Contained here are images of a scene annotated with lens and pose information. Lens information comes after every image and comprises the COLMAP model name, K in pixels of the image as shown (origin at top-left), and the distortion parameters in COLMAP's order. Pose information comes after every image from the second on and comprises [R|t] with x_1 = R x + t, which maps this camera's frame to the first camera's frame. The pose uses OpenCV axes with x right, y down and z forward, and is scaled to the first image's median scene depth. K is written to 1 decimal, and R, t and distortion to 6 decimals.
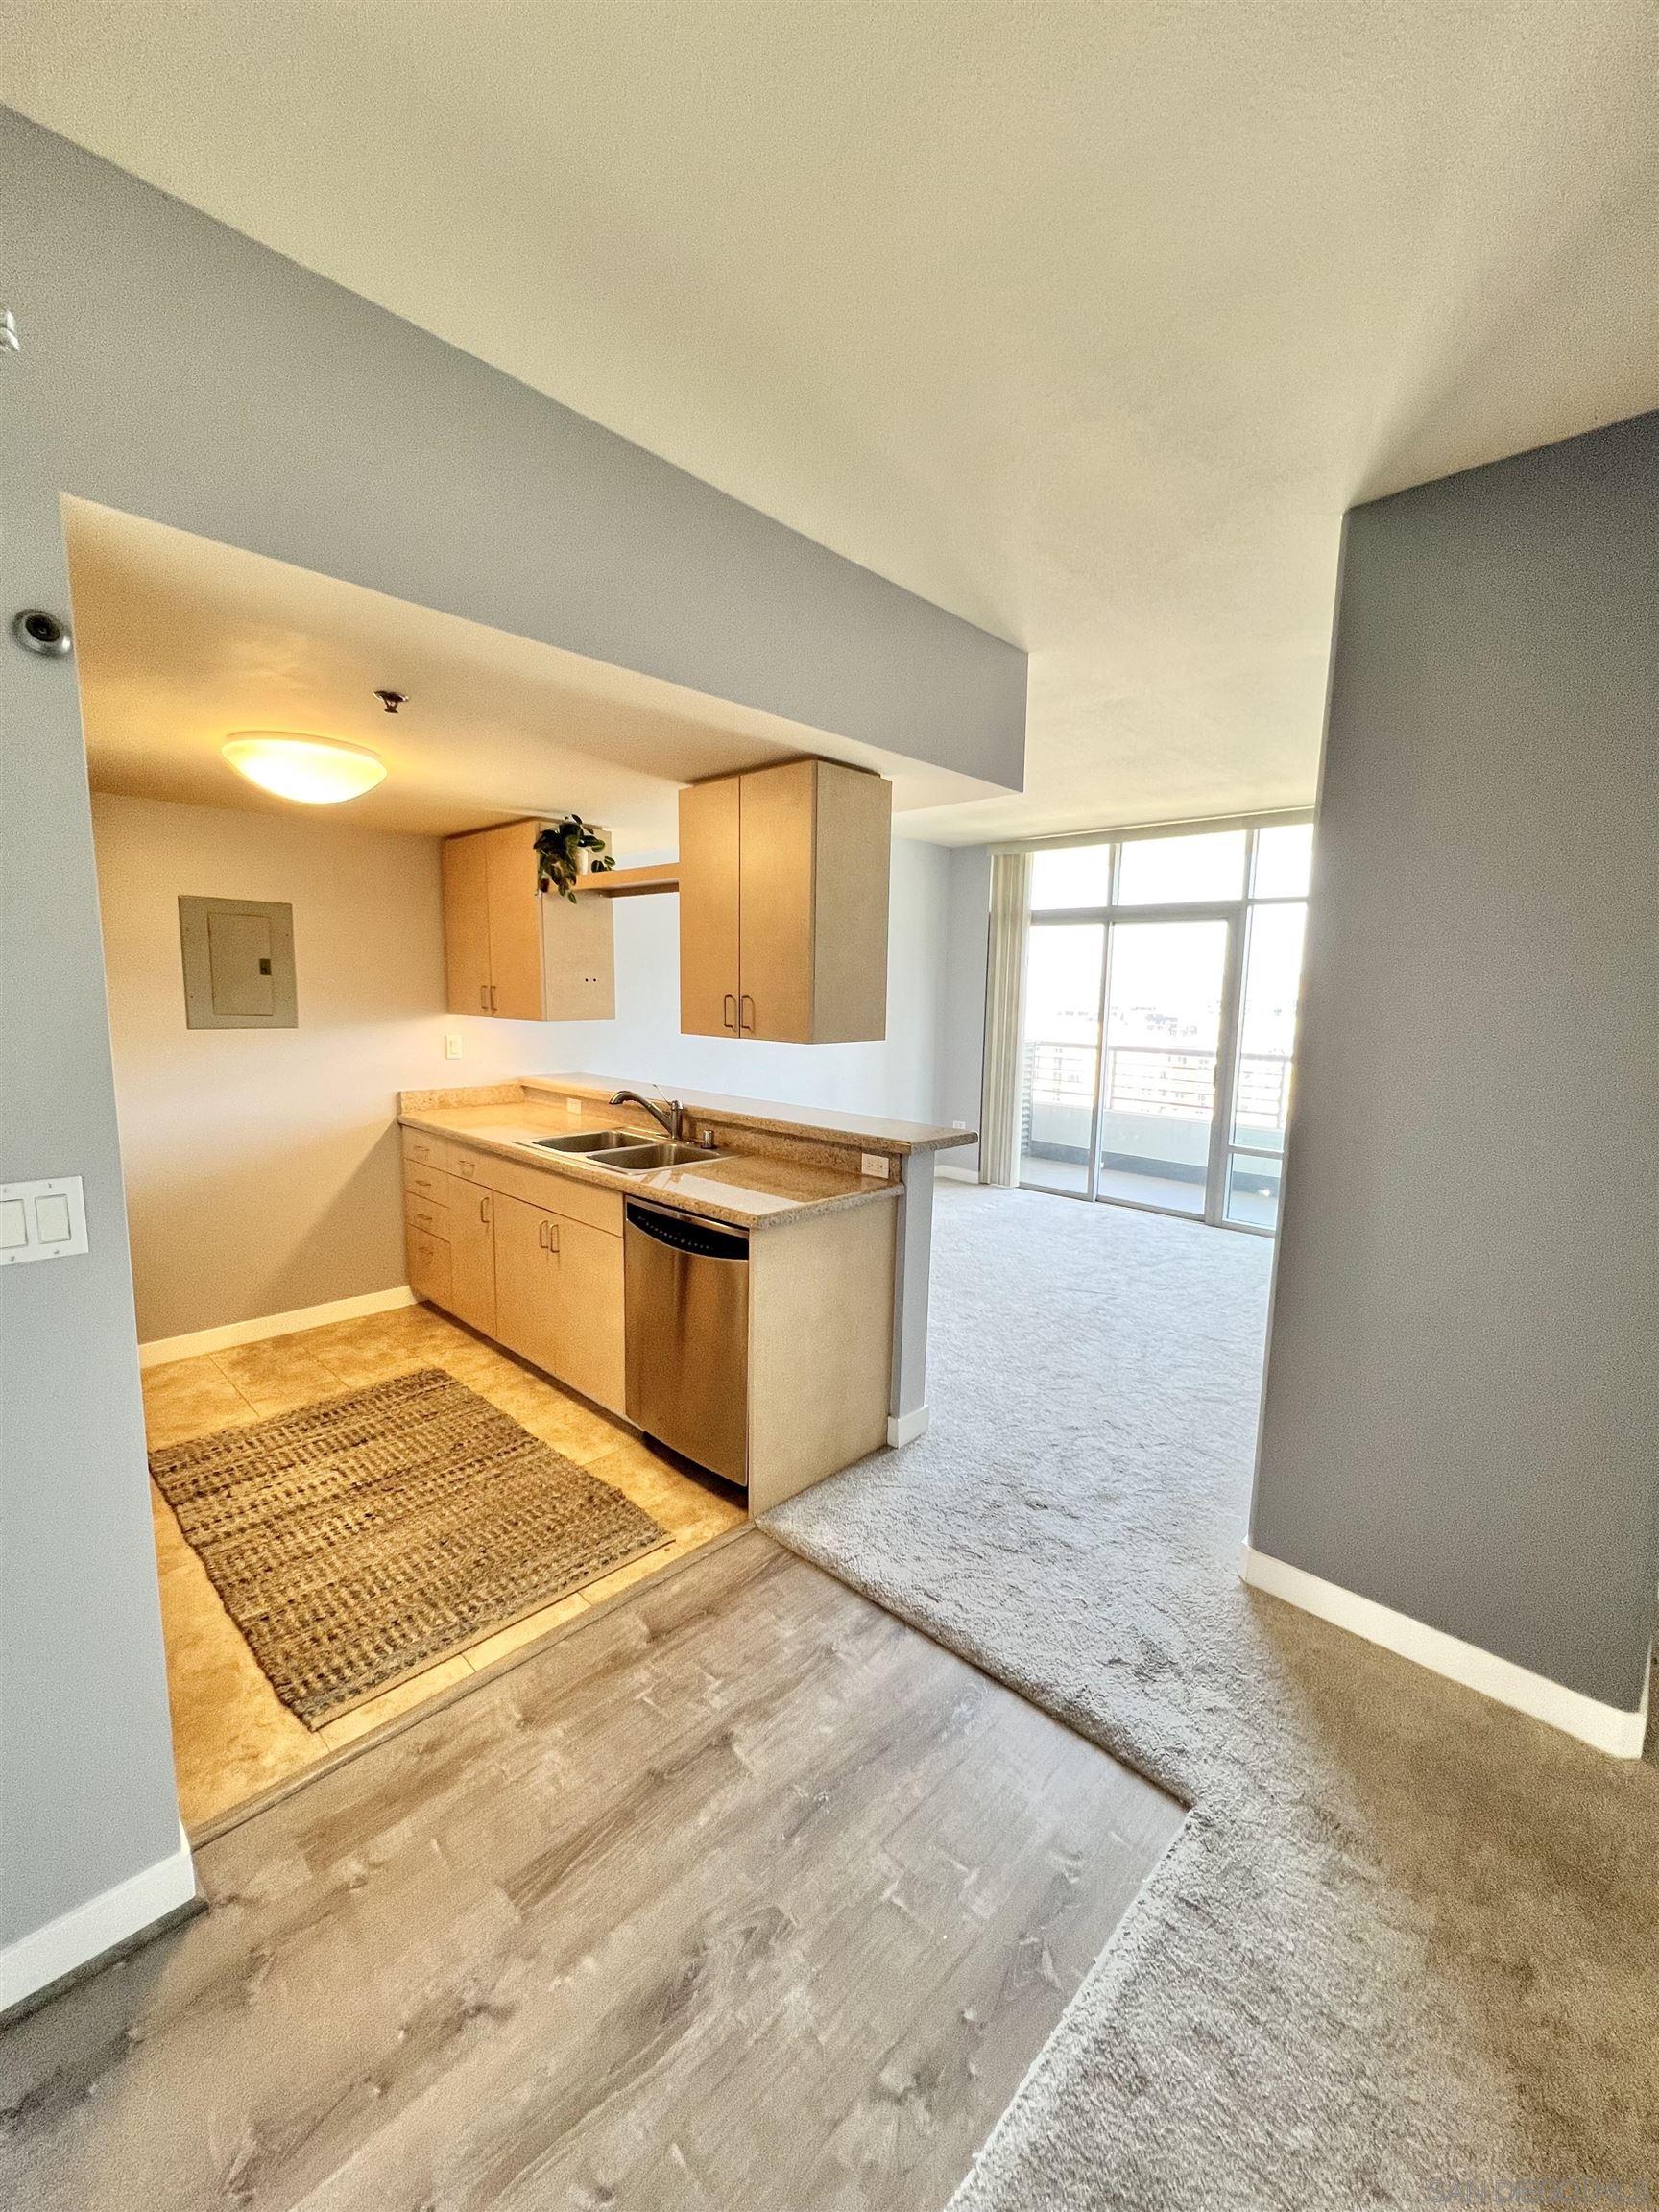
lens RADIAL K [[883.5, 0, 827.0], [0, 883.5, 1108.4], [0, 0, 1]] dist [-0.002995, -0.000251]
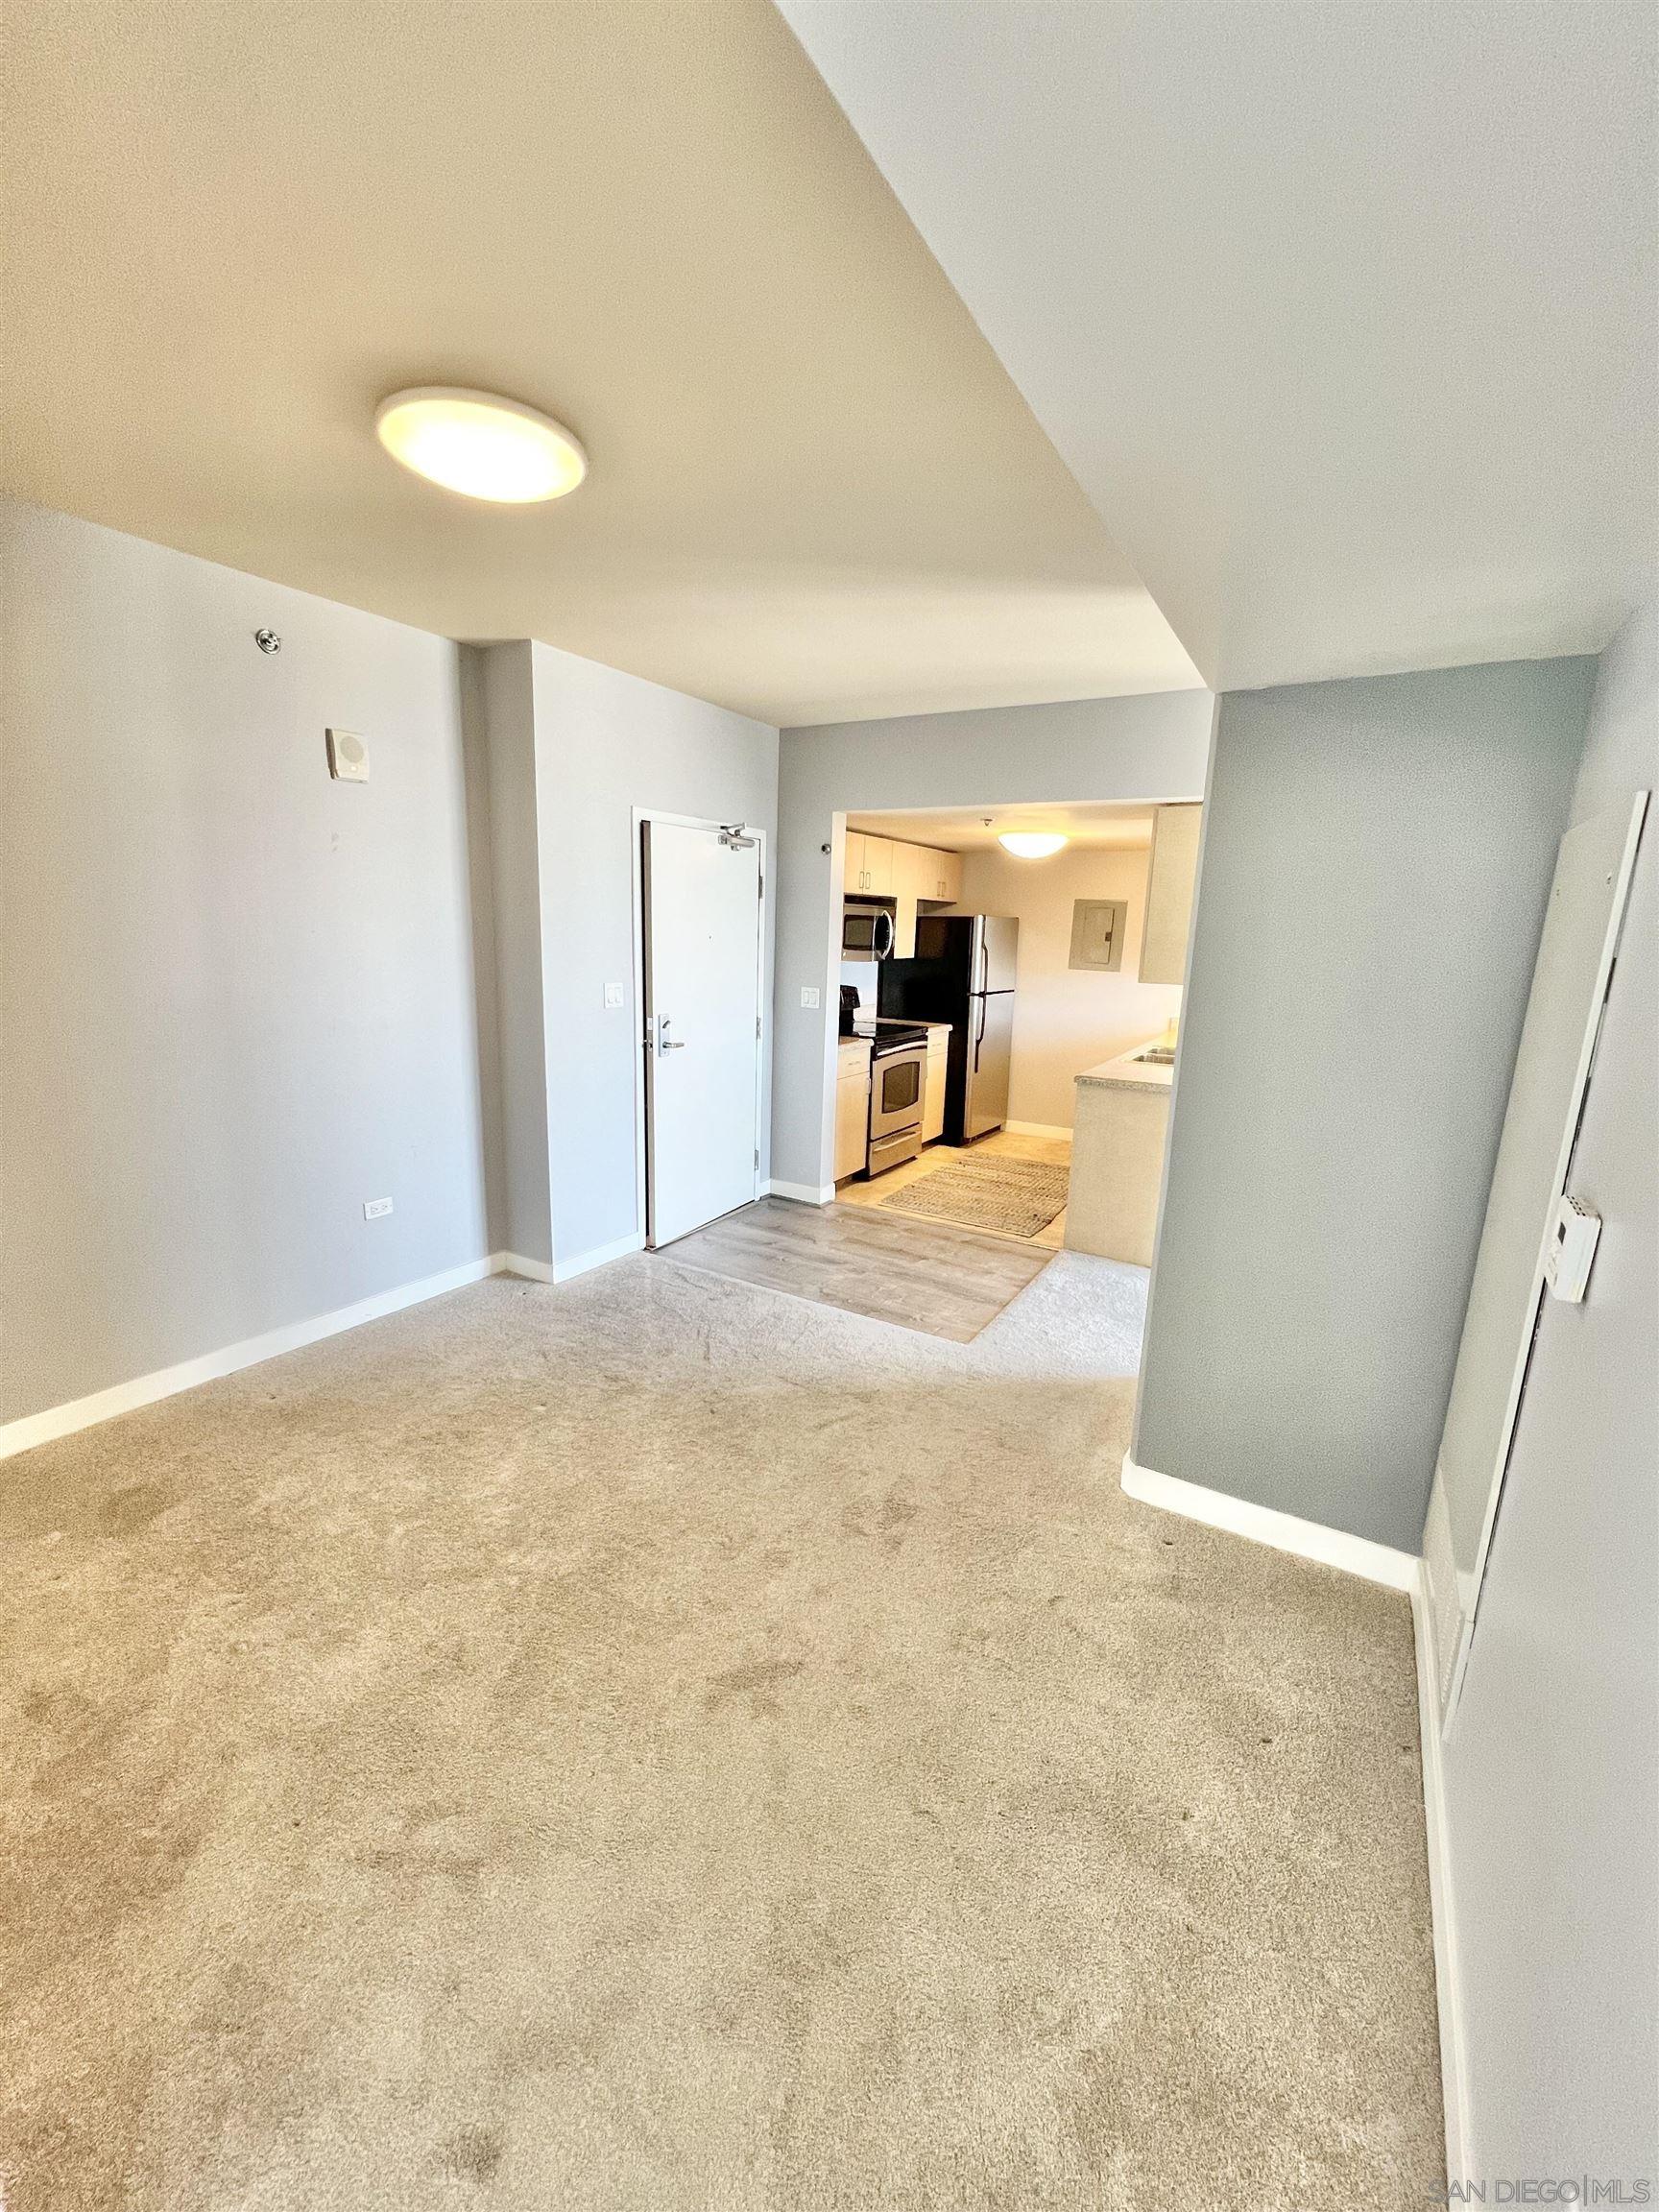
lens RADIAL K [[883.5, 0, 827.0], [0, 883.5, 1108.4], [0, 0, 1]] dist [-0.002995, -0.000251]
pose [[0.215813, 0.187414, -0.958280, 1.292310], [-0.161495, 0.974742, 0.154264, -0.004692], [0.962987, 0.121465, 0.240628, 0.075560]]
